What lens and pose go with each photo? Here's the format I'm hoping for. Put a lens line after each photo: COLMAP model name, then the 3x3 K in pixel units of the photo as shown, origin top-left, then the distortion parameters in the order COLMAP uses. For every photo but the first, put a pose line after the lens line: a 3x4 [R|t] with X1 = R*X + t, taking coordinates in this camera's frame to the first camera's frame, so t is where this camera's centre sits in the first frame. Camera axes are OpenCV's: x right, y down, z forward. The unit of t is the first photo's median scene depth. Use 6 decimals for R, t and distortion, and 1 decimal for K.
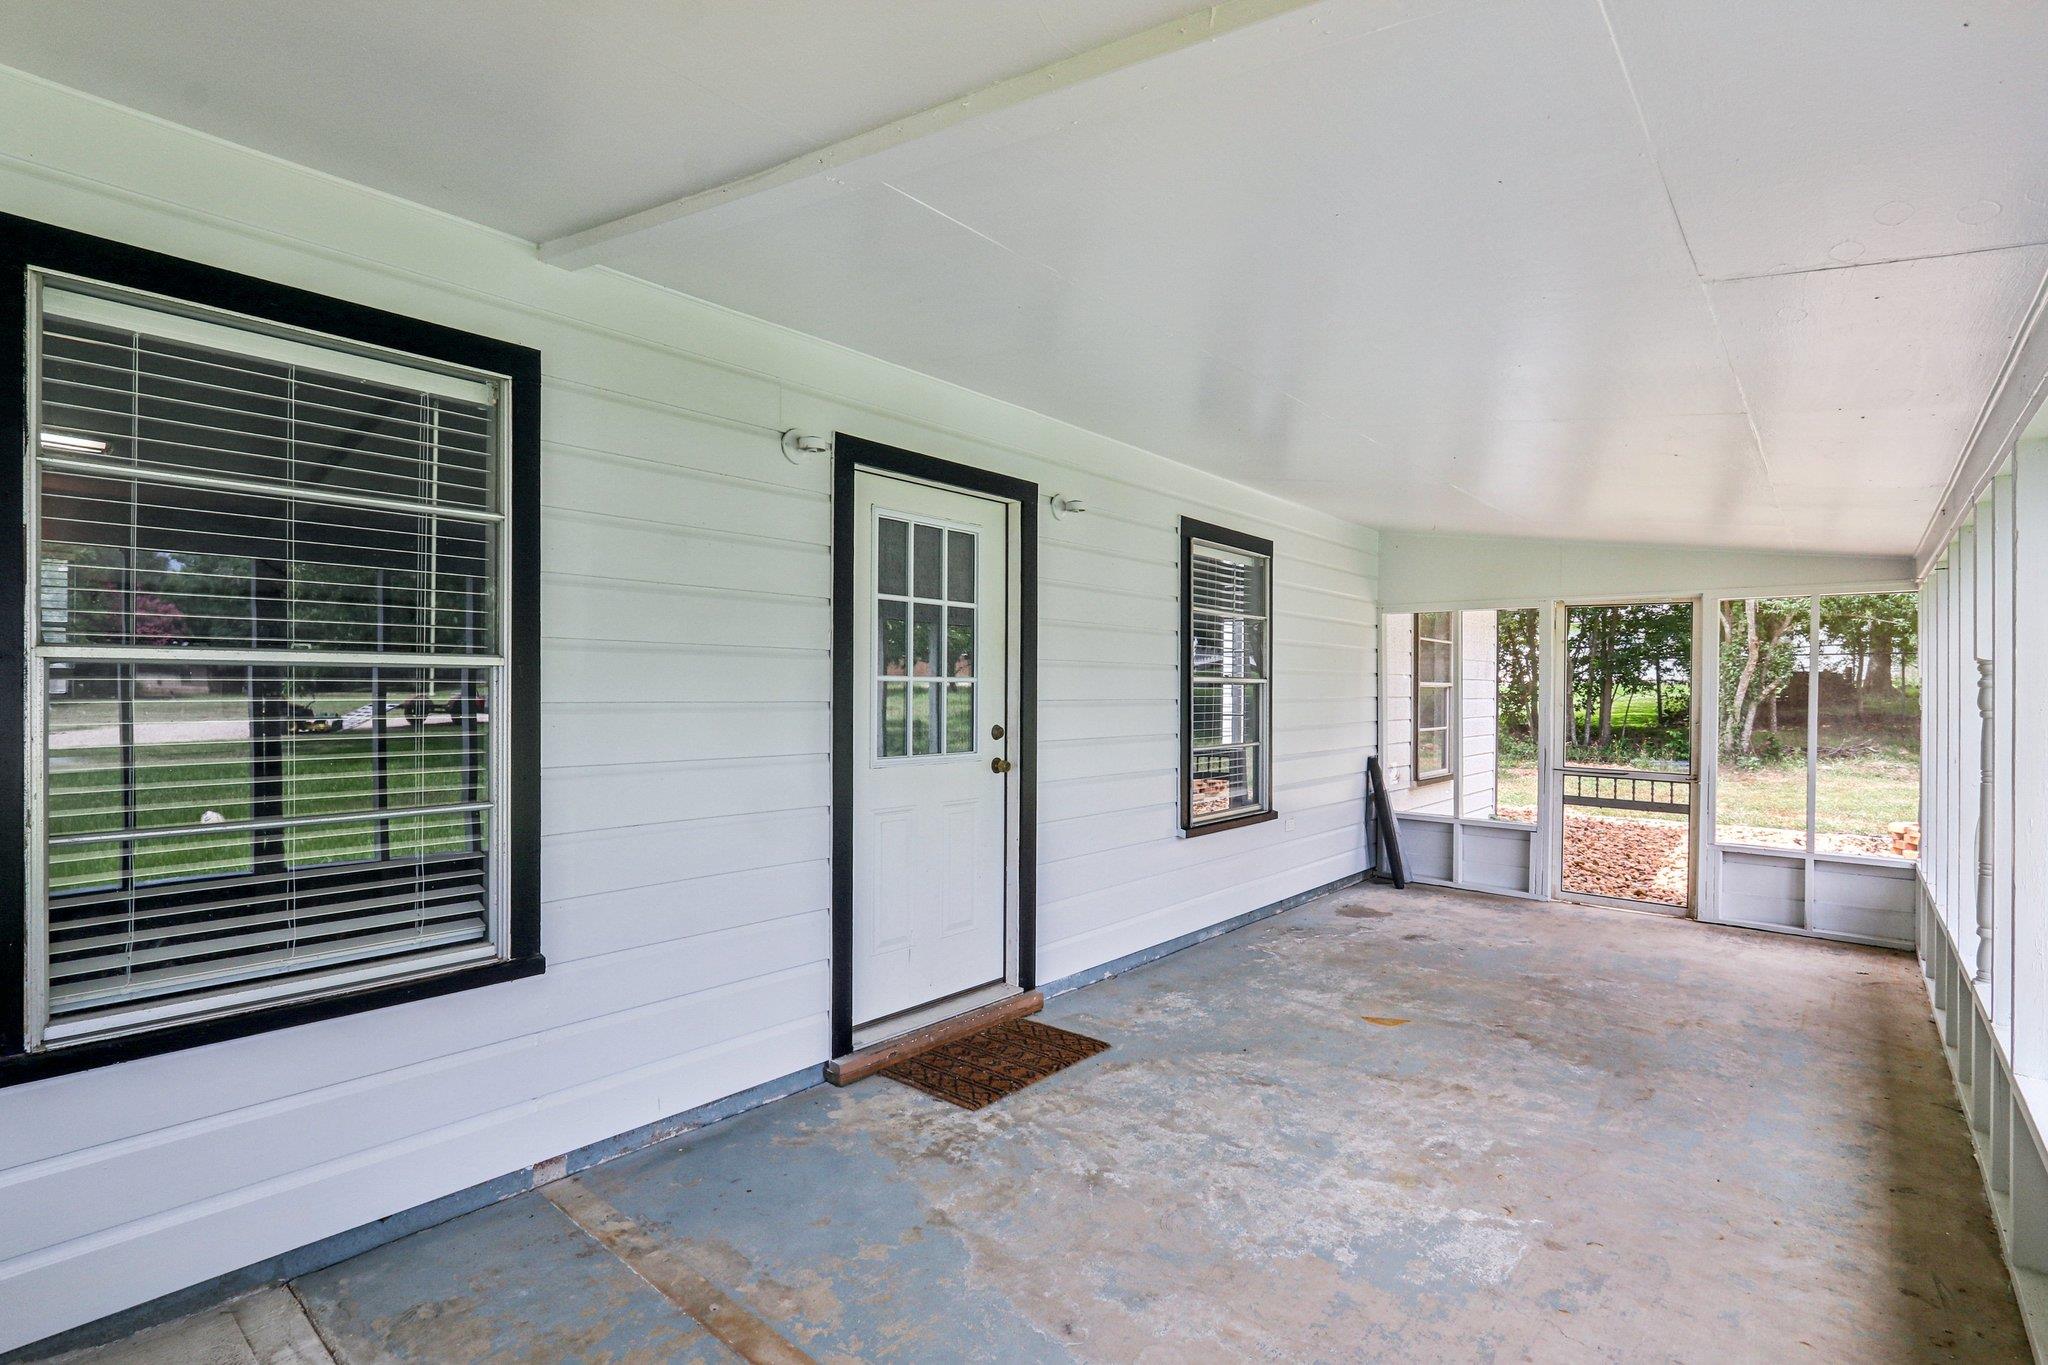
lens RADIAL K [[1007.6, 0, 990.7], [0, 1007.6, 706.9], [0, 0, 1]] dist [-0.013503, 0.000437]
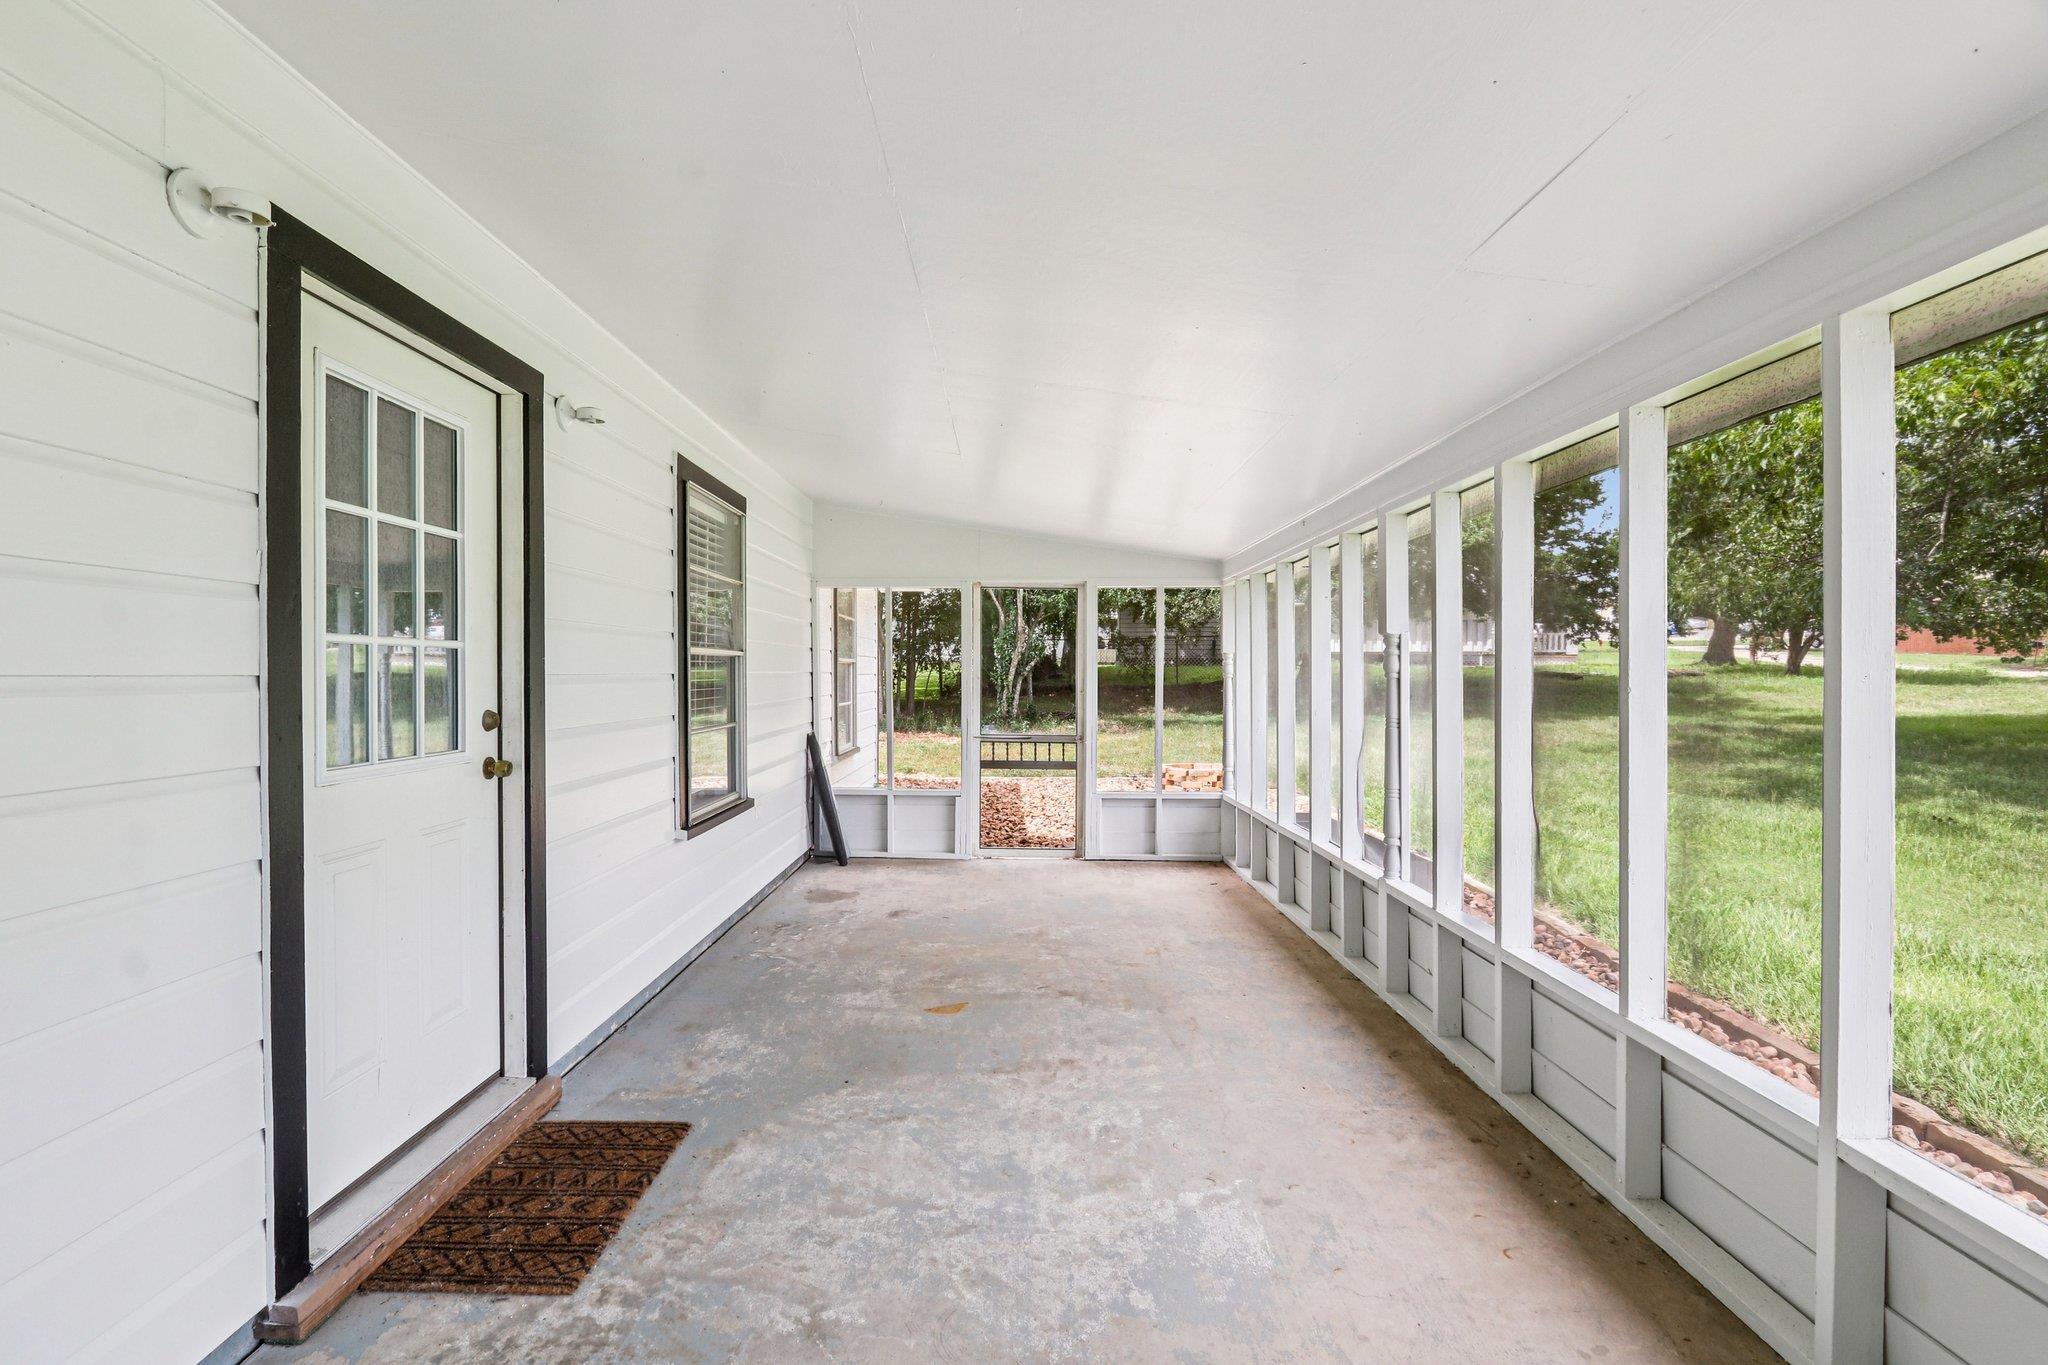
lens RADIAL K [[987.3, 0, 1024.0], [0, 987.3, 682.5], [0, 0, 1]] dist [-0.014315, 0.000106]
pose [[0.750735, -0.013802, 0.660460, -0.177325], [0.017643, 0.999844, 0.000840, 0.005087], [-0.660368, 0.011022, 0.750861, 0.266771]]
